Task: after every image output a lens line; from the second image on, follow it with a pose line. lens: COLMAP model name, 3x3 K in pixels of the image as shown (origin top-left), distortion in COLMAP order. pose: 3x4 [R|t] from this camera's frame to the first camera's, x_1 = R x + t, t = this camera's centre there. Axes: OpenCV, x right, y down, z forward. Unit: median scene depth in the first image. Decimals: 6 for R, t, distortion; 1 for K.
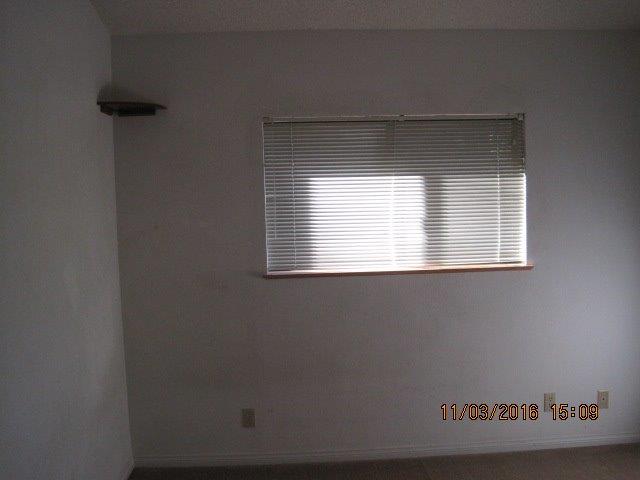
lens RADIAL K [[663.8, 0, 318.6], [0, 663.8, 242.7], [0, 0, 1]] dist [-0.167372, 0.121124]
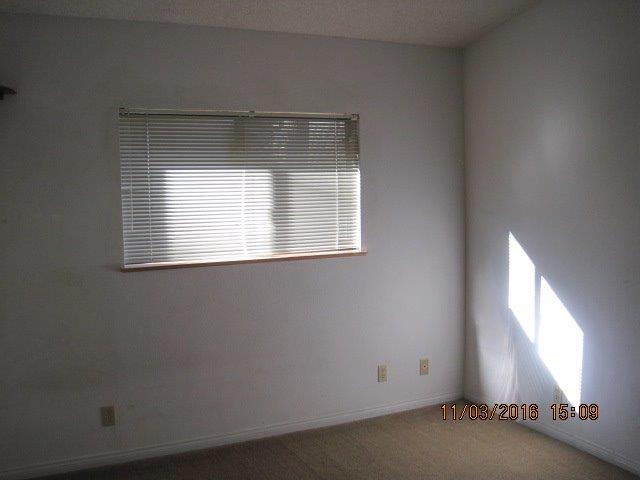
lens RADIAL K [[663.8, 0, 318.6], [0, 663.8, 242.7], [0, 0, 1]] dist [-0.167372, 0.121124]
pose [[0.917567, -0.023294, 0.396898, -0.195649], [0.020866, 0.999728, 0.010435, 0.006598], [-0.397033, -0.001293, 0.917803, -0.005189]]
